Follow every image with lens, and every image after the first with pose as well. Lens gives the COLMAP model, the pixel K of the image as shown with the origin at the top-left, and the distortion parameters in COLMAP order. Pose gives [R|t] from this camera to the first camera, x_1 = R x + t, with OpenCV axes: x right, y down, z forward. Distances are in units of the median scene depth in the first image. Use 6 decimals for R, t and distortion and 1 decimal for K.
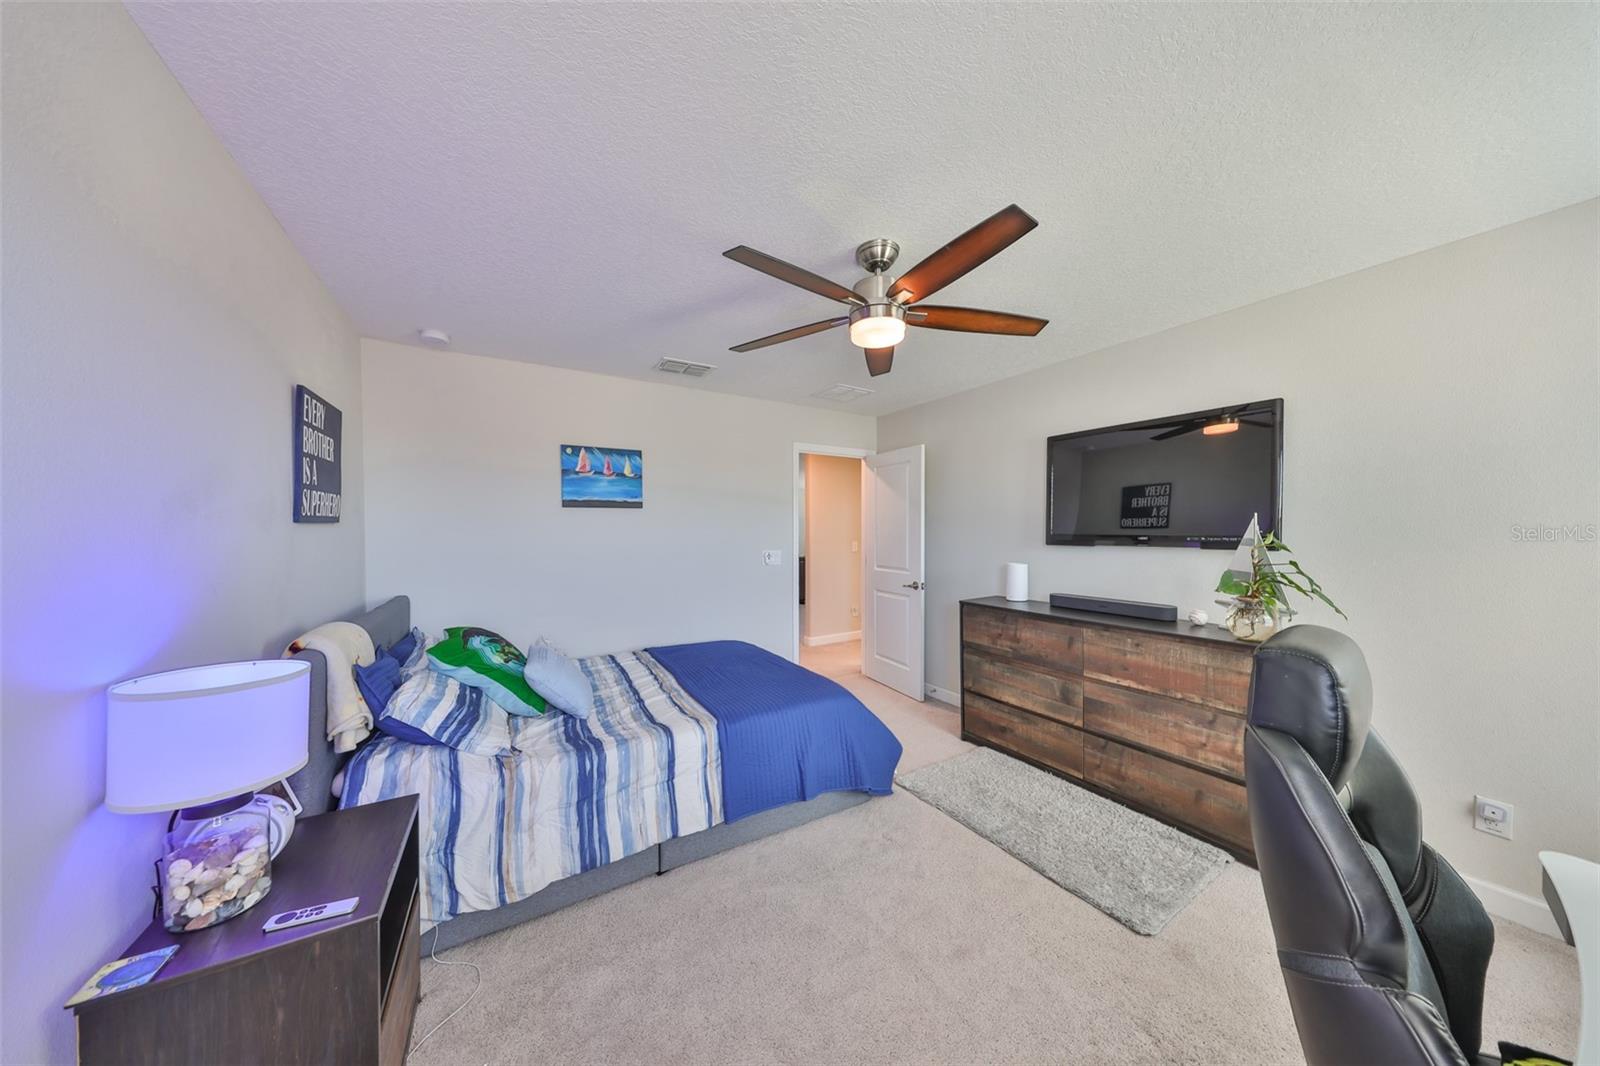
lens RADIAL K [[489.8, 0, 806.8], [0, 489.8, 537.9], [0, 0, 1]] dist [0.005816, 0.000240]
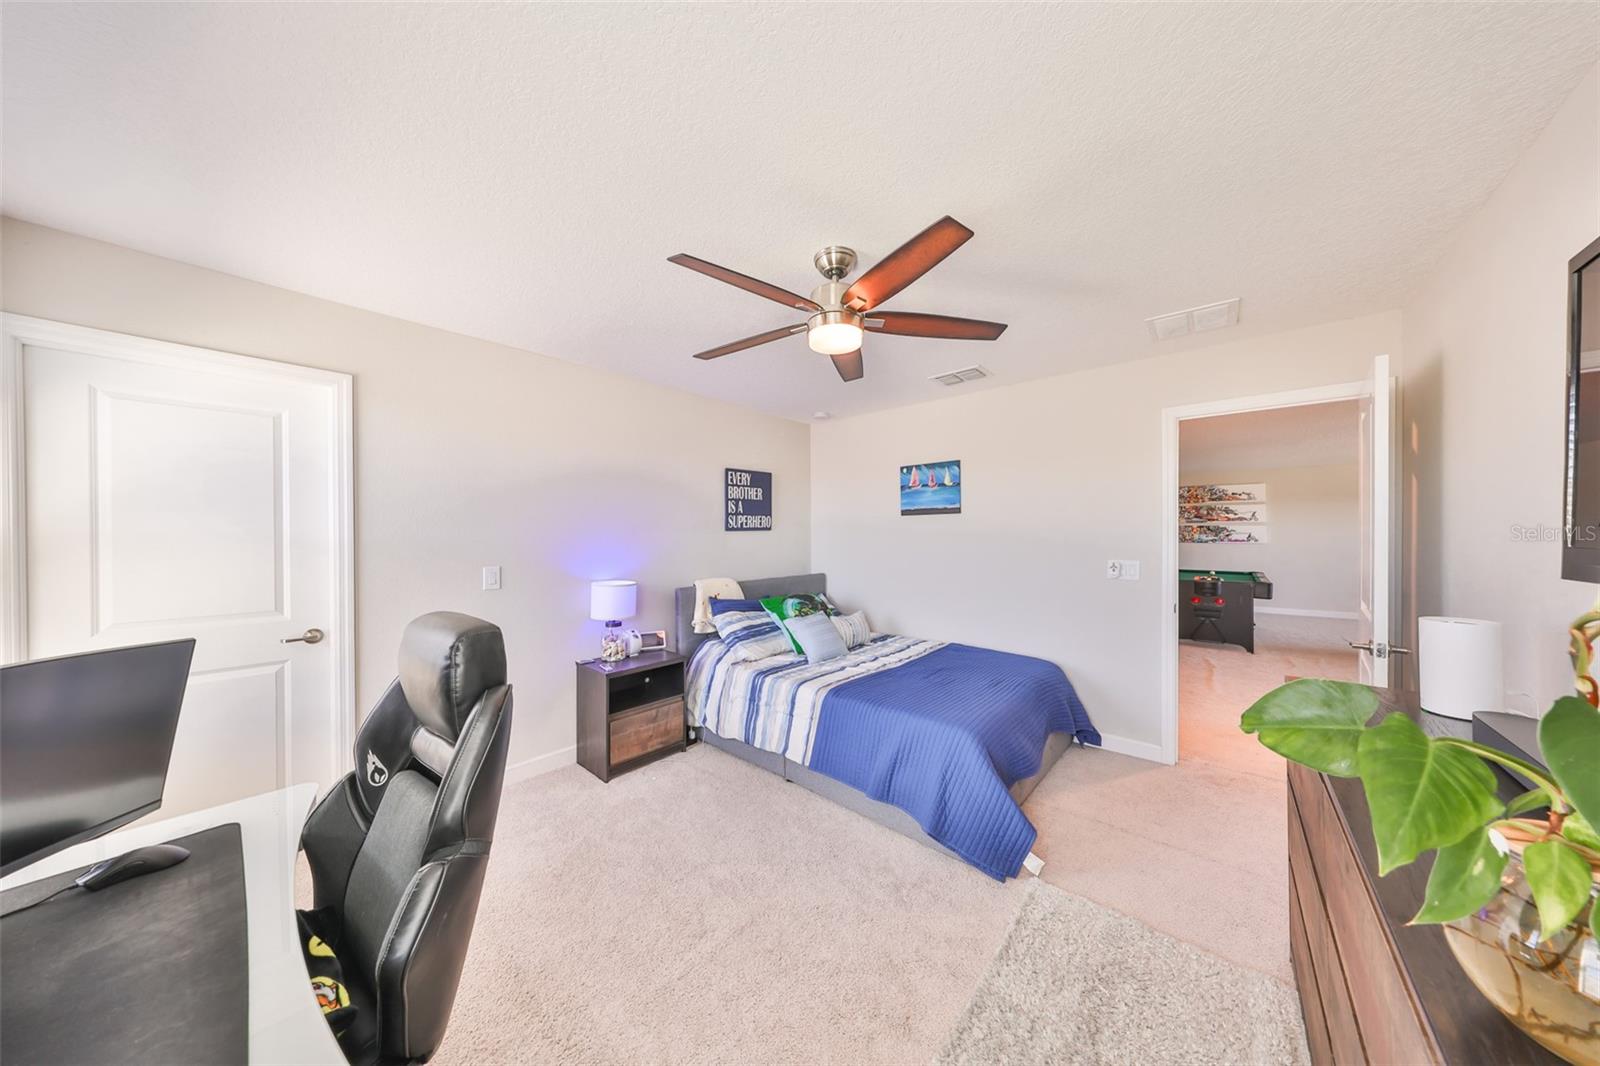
lens RADIAL K [[489.8, 0, 799.3], [0, 489.8, 533.9], [0, 0, 1]] dist [0.005816, 0.000240]
pose [[0.306962, 0.004009, -0.951713, 0.629599], [-0.010936, 0.999940, 0.000685, -0.013125], [0.951659, 0.010198, 0.306988, 0.358345]]
